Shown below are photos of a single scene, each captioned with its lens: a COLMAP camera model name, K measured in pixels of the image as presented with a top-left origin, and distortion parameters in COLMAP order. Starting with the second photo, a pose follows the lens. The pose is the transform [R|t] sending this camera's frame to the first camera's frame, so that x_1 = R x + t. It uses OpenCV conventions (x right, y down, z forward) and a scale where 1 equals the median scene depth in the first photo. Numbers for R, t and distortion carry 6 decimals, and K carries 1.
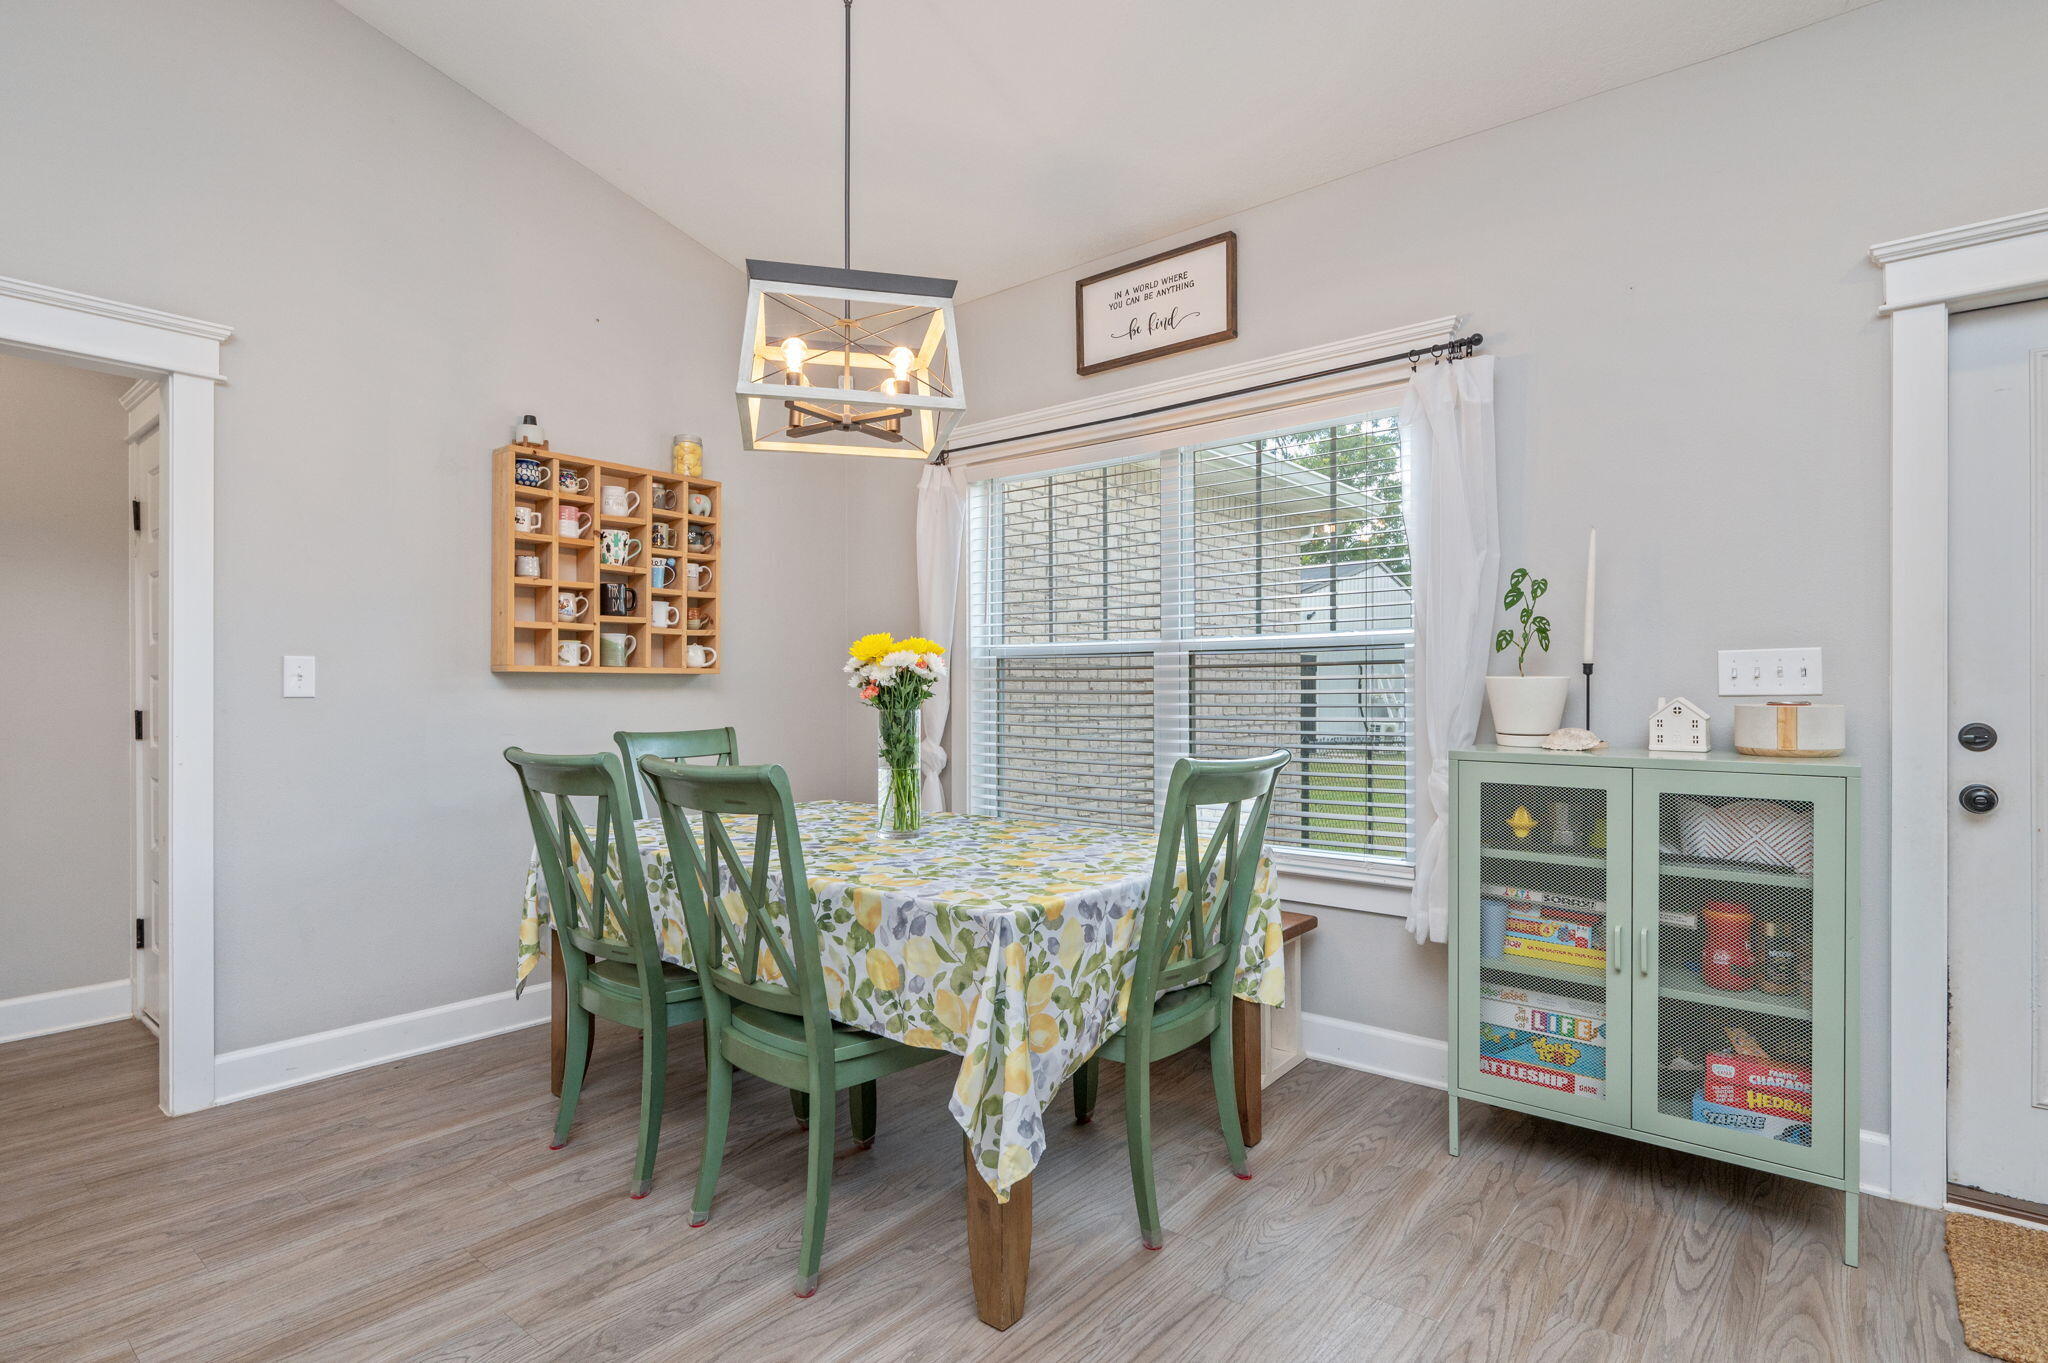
lens RADIAL K [[1021.5, 0, 1026.0], [0, 1021.5, 684.9], [0, 0, 1]] dist [-0.002070, 0.000159]
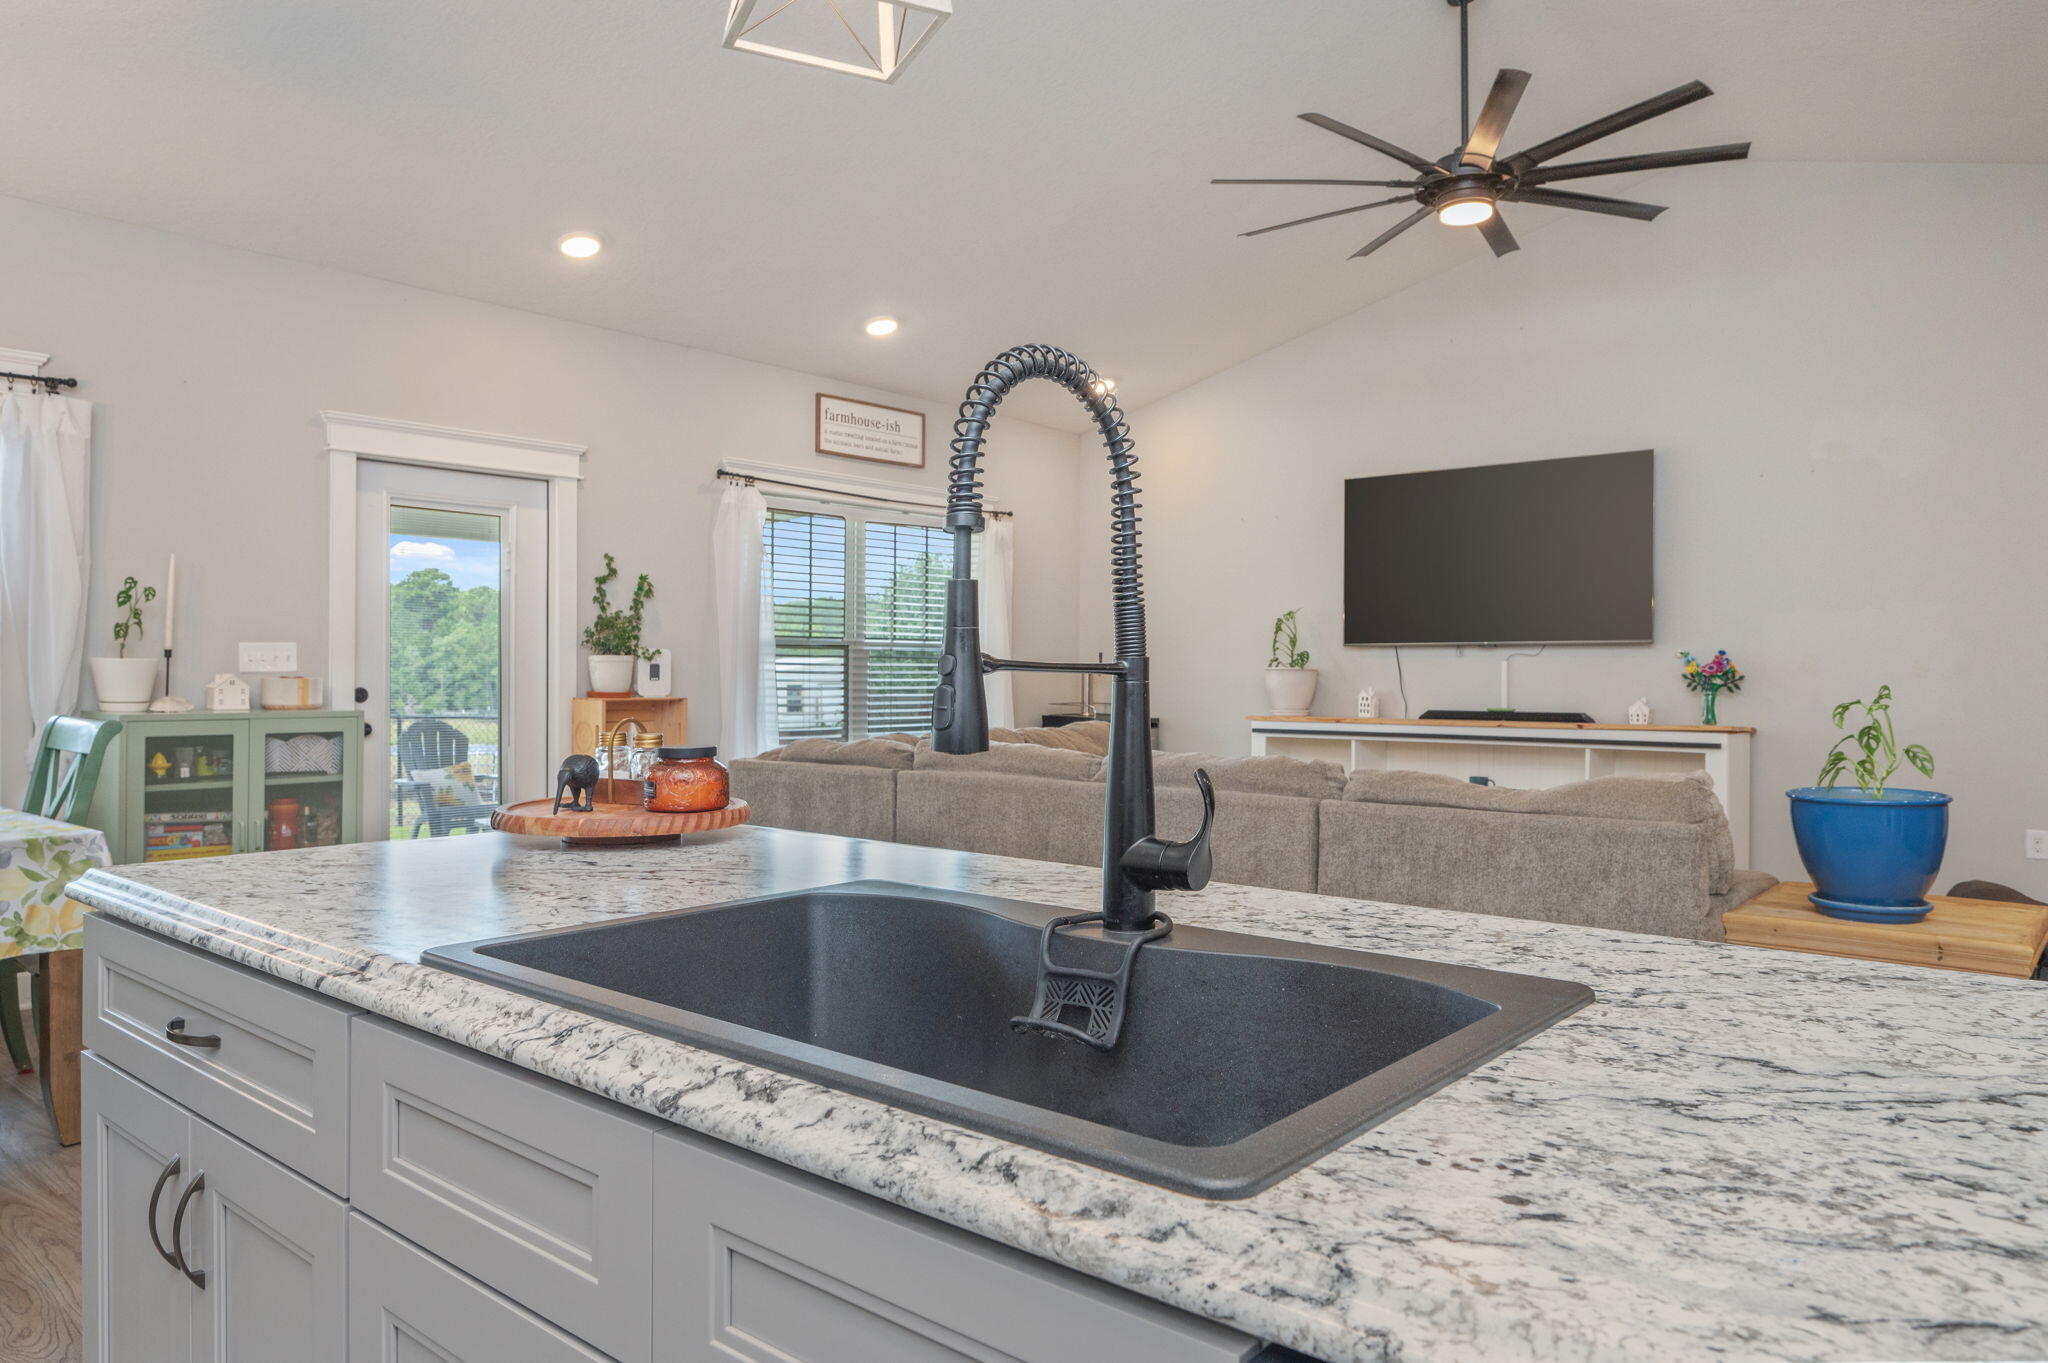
lens RADIAL K [[1359.8, 0, 1022.9], [0, 1359.8, 666.8], [0, 0, 1]] dist [-0.003890, 0.001167]
pose [[0.014583, 0.003708, 0.999887, -1.207874], [-0.007921, 0.999962, -0.003592, -0.000373], [-0.999862, -0.007868, 0.014611, -0.173406]]
